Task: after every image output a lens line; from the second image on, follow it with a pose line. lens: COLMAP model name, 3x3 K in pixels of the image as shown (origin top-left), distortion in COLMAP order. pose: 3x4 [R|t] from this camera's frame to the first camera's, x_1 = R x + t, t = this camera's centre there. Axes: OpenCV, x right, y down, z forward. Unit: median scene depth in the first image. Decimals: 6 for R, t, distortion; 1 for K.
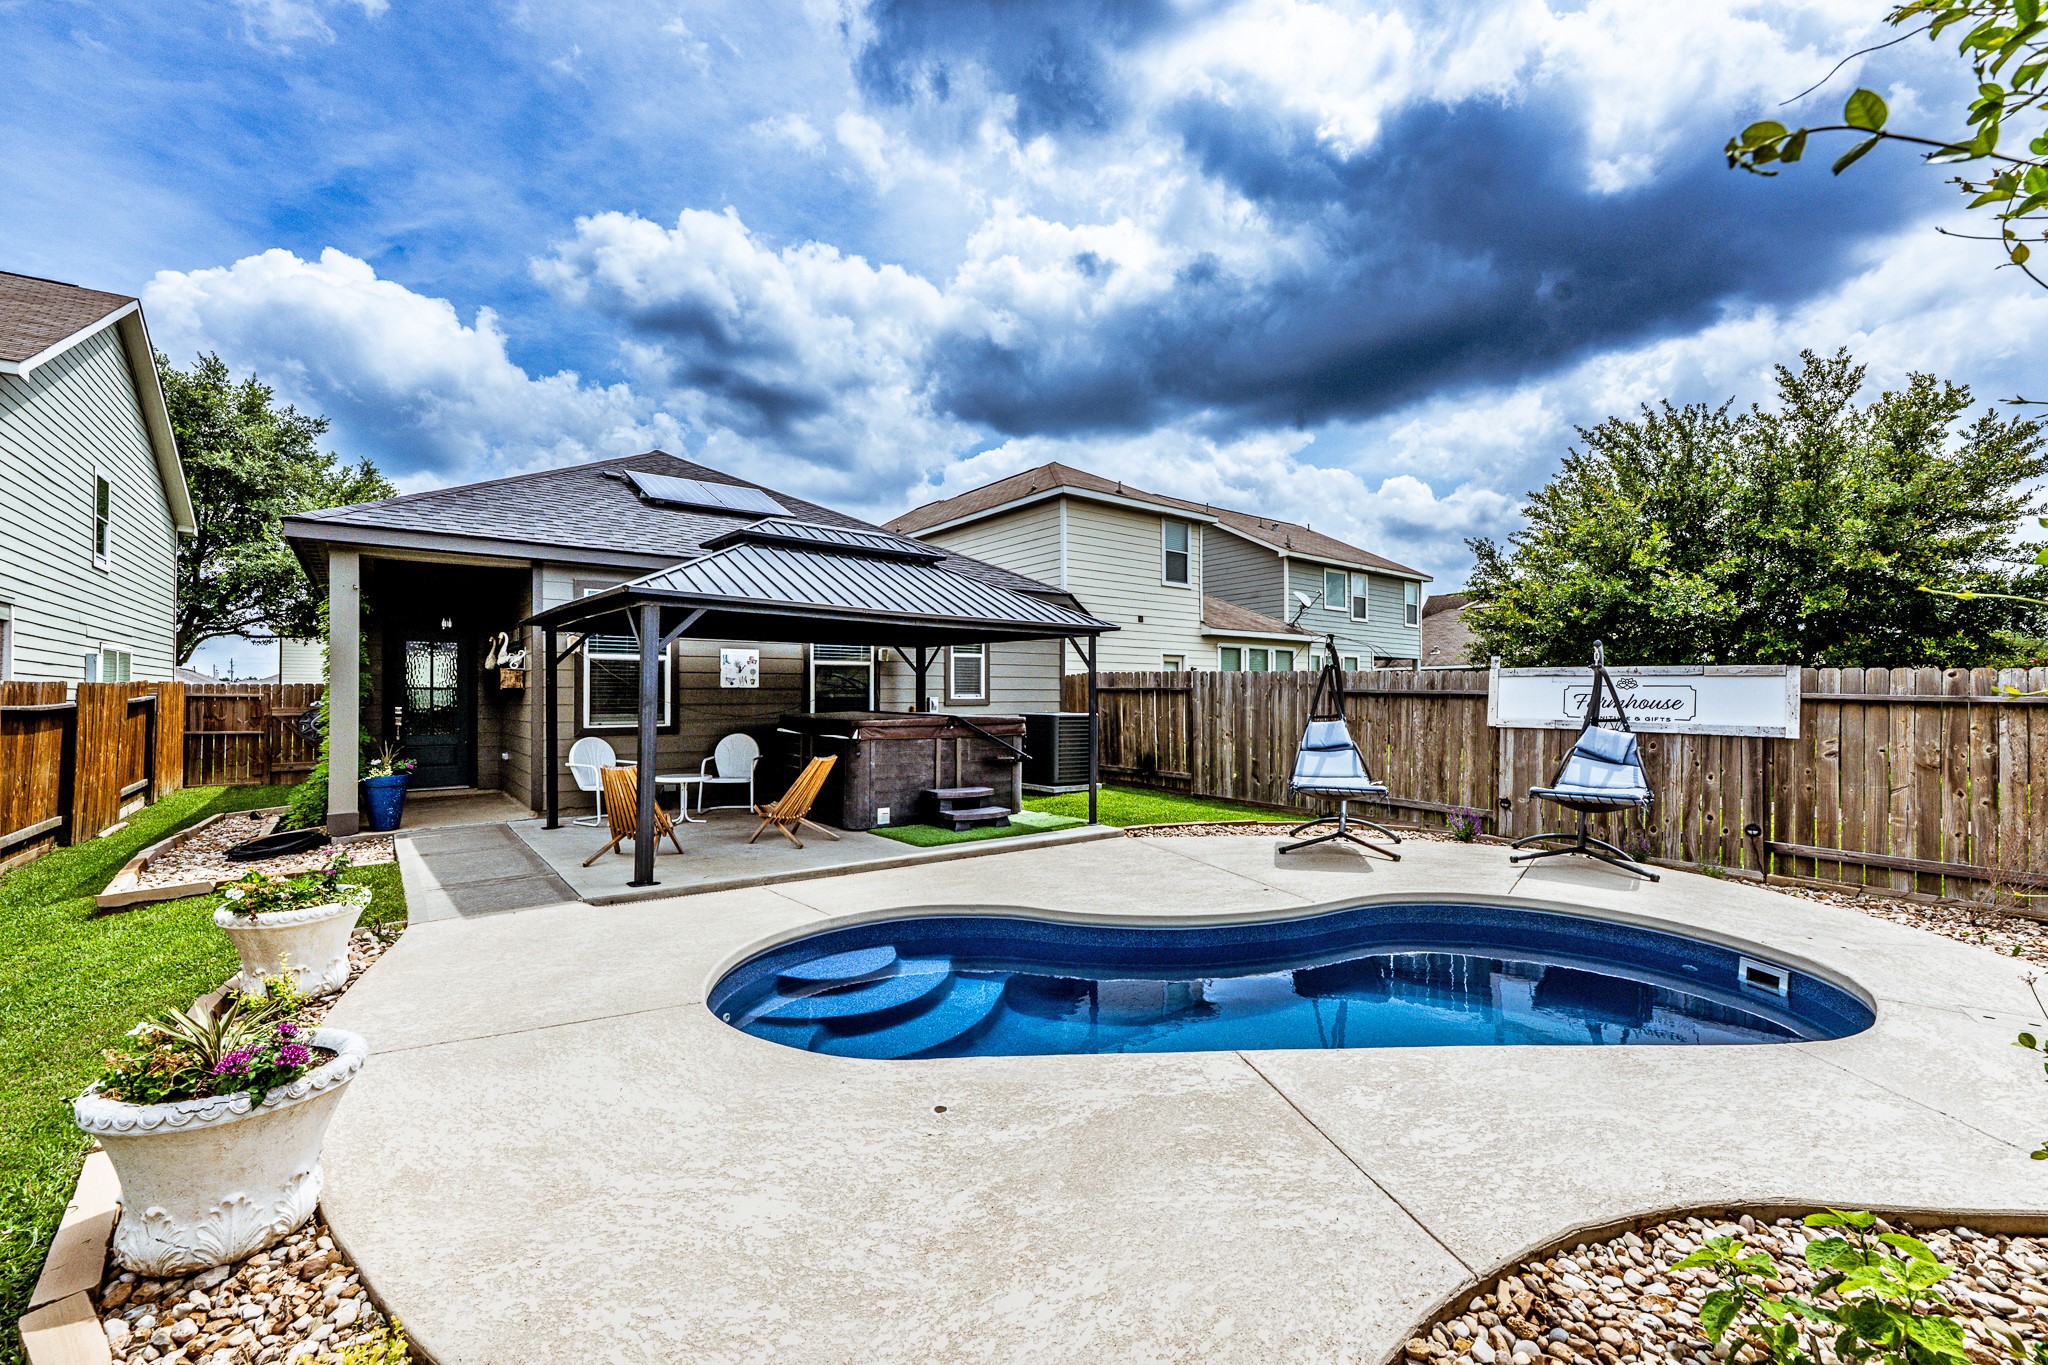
lens RADIAL K [[842.5, 0, 1024.0], [0, 842.5, 682.5], [0, 0, 1]] dist [0.000000, 0.000001]
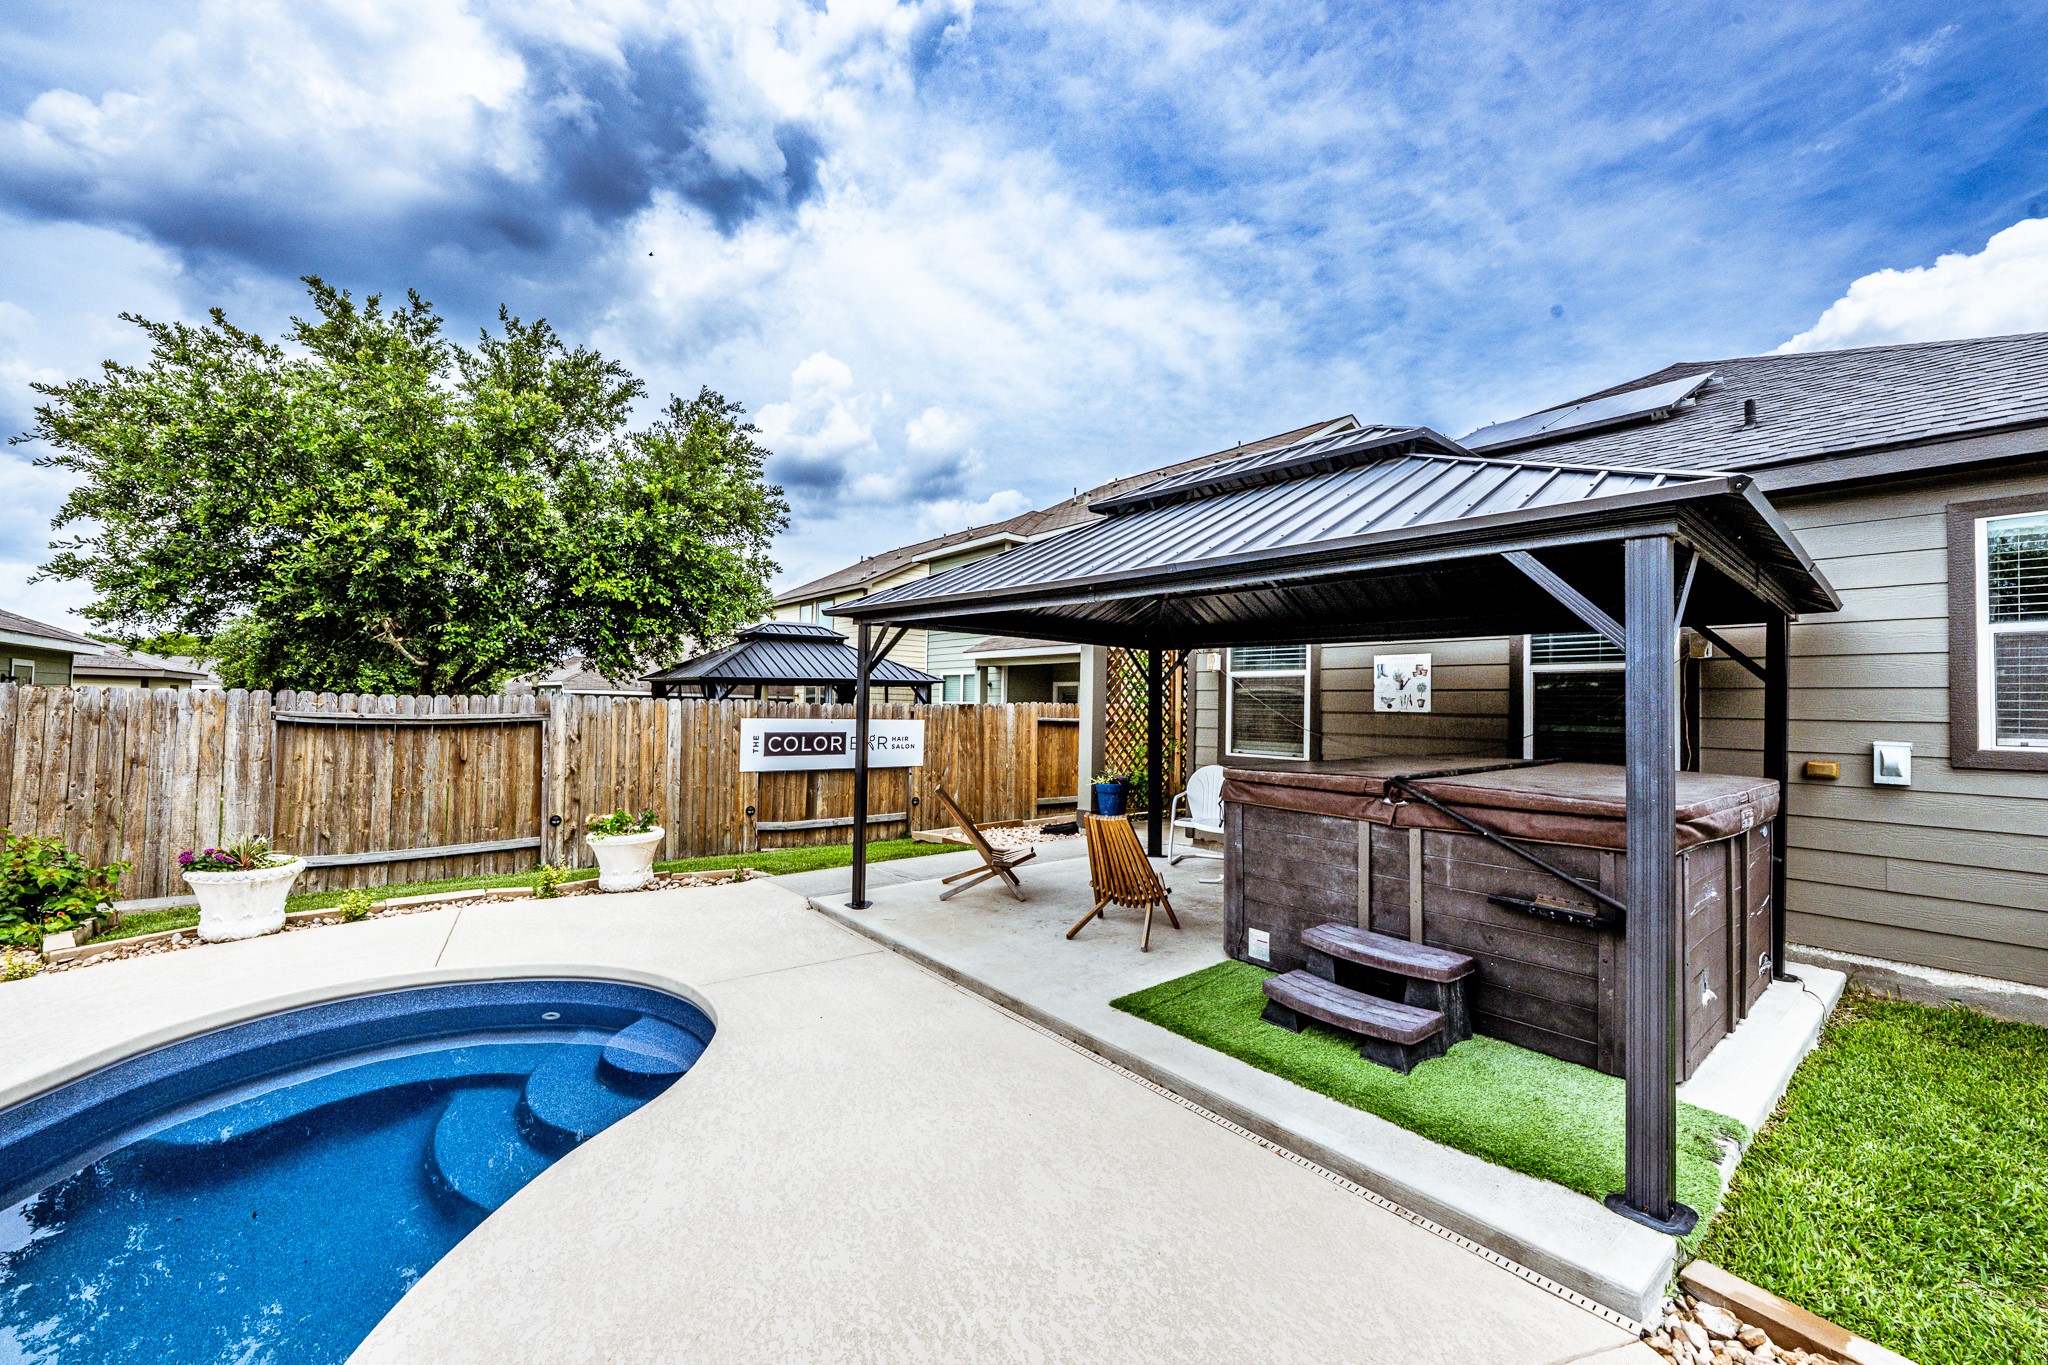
lens RADIAL K [[842.5, 0, 1024.0], [0, 842.5, 682.5], [0, 0, 1]] dist [0.000000, 0.000001]
pose [[0.008700, -0.020772, -0.999746, 0.331008], [0.005673, 0.999769, -0.020723, -0.005083], [0.999946, -0.005492, 0.008816, 0.693087]]
